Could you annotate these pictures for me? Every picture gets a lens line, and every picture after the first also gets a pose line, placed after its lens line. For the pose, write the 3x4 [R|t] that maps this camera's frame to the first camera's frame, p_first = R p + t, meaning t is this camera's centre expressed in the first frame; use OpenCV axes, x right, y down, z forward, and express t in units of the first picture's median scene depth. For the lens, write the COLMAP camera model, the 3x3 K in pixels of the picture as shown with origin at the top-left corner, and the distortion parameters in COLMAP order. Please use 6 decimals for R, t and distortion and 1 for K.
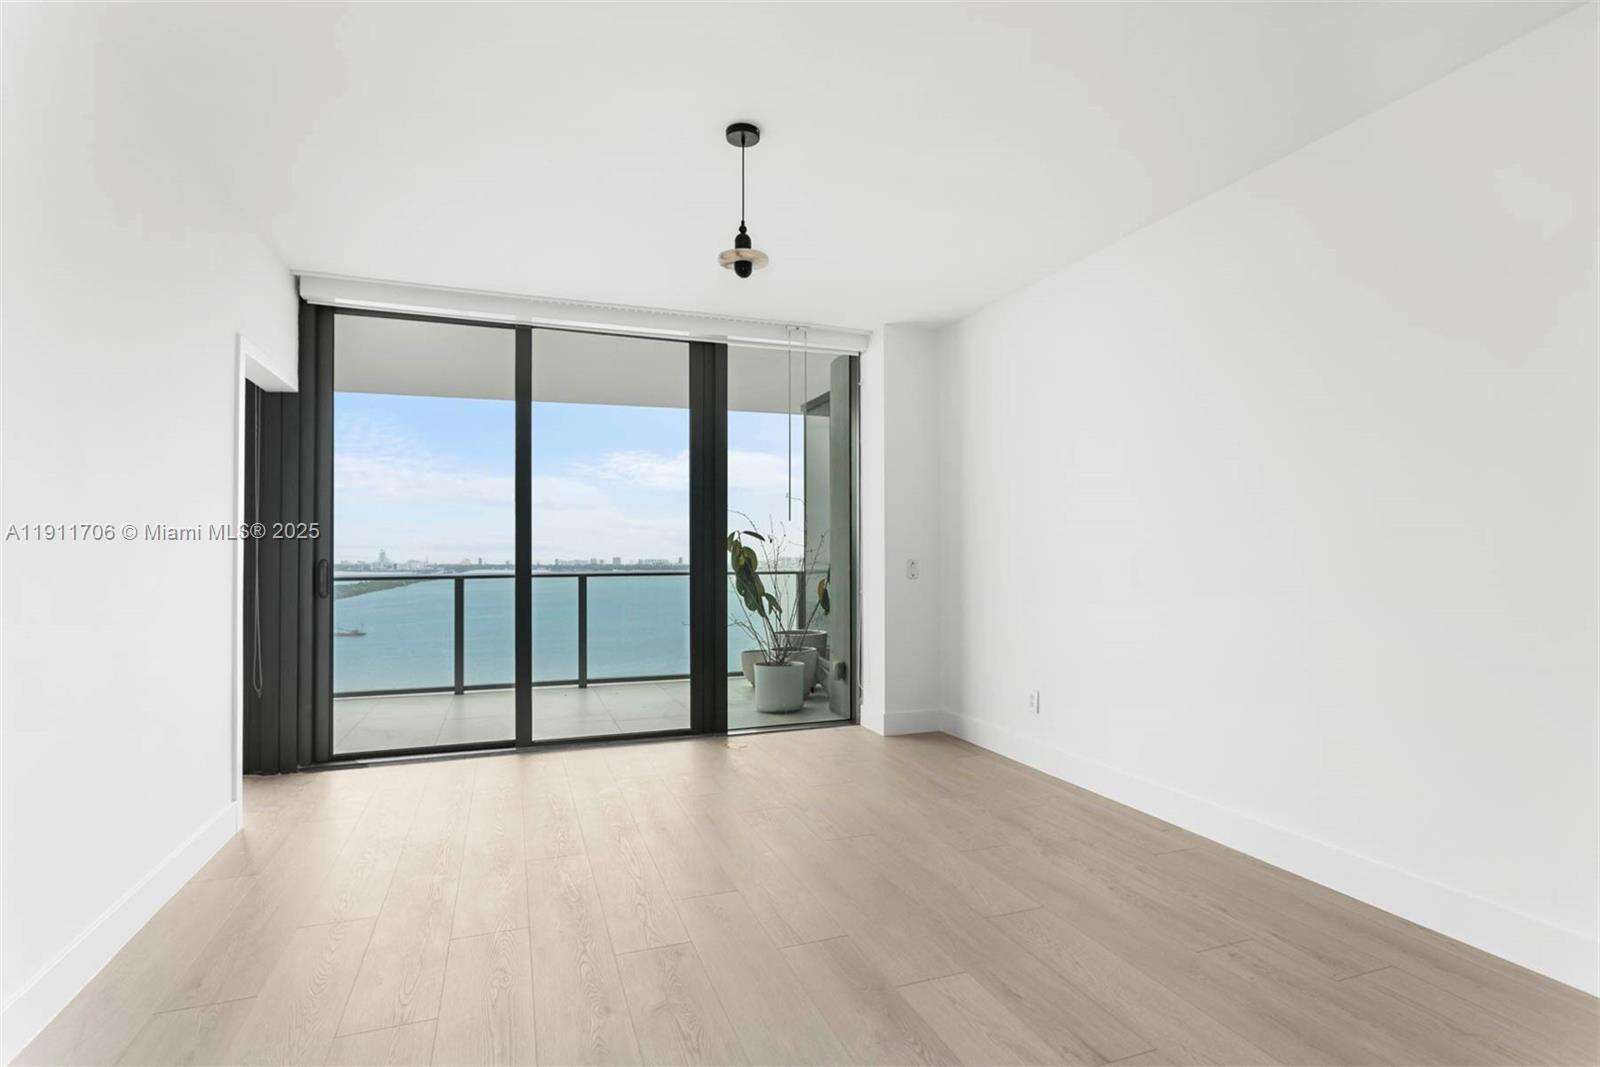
lens RADIAL K [[796.1, 0, 802.2], [0, 796.1, 547.3], [0, 0, 1]] dist [0.001798, 0.000117]
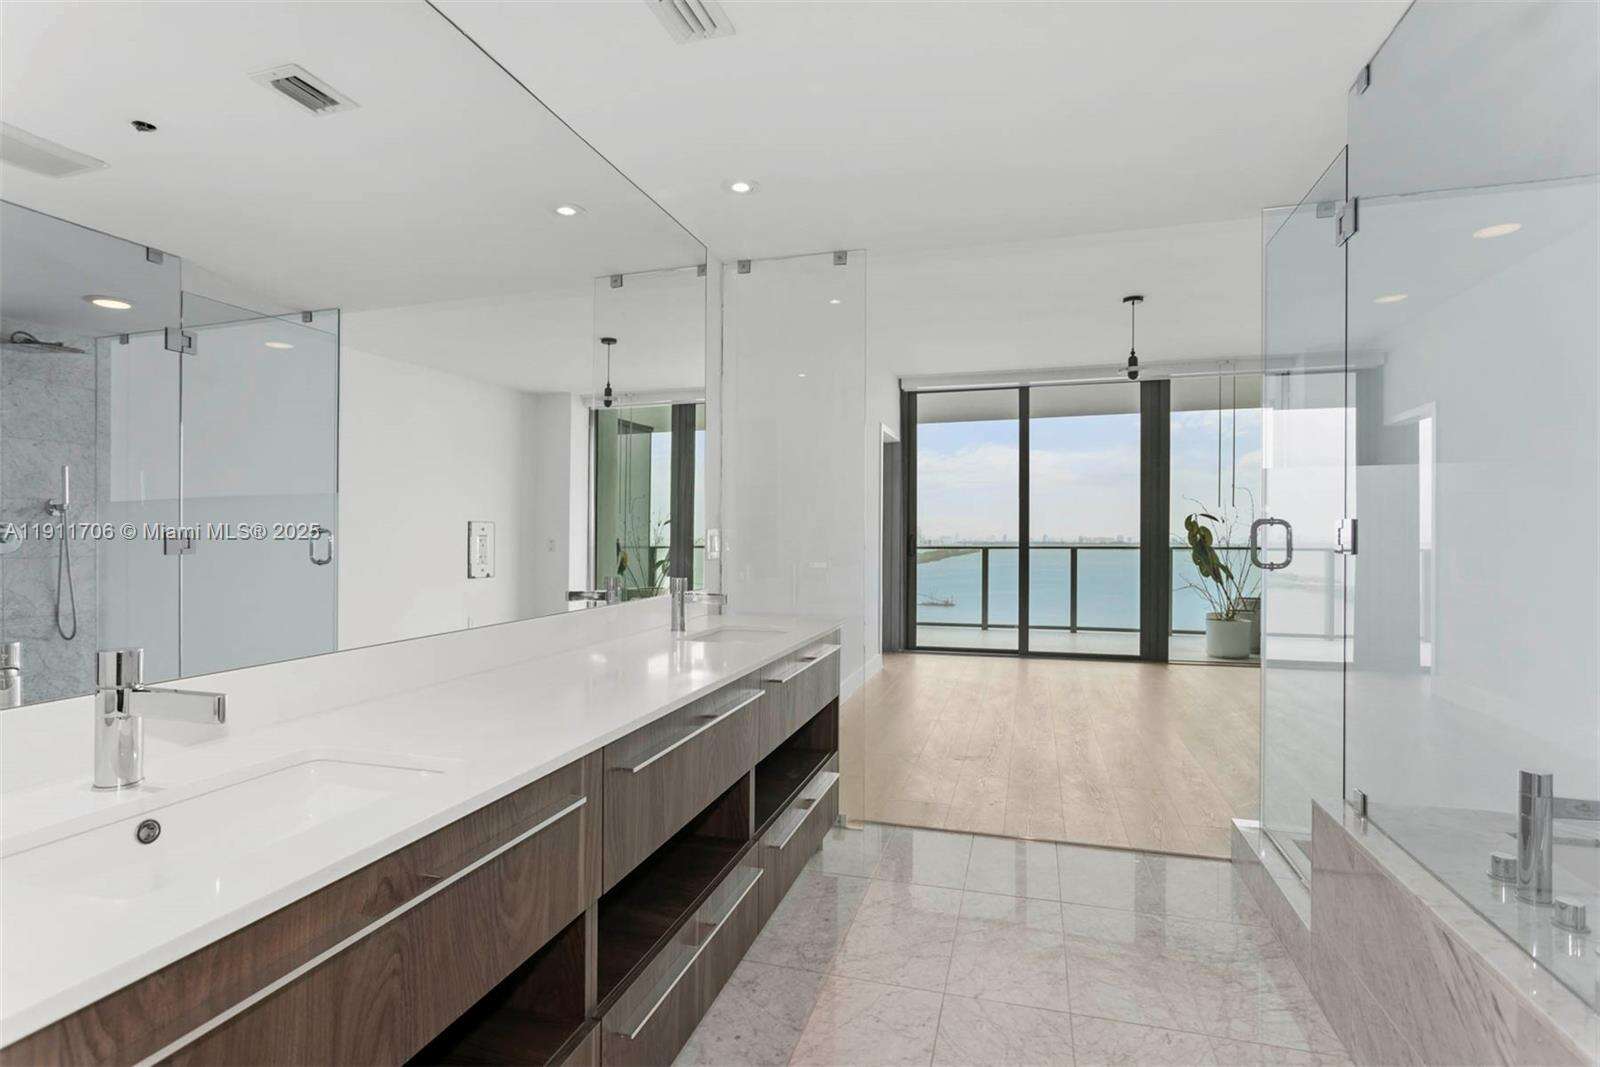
lens RADIAL K [[796.1, 0, 802.2], [0, 796.1, 547.3], [0, 0, 1]] dist [0.001798, 0.000117]
pose [[0.806183, 0.010055, -0.591580, 0.210487], [0.007311, 0.999610, 0.026954, -0.008081], [0.591621, -0.026055, 0.805795, -0.484865]]
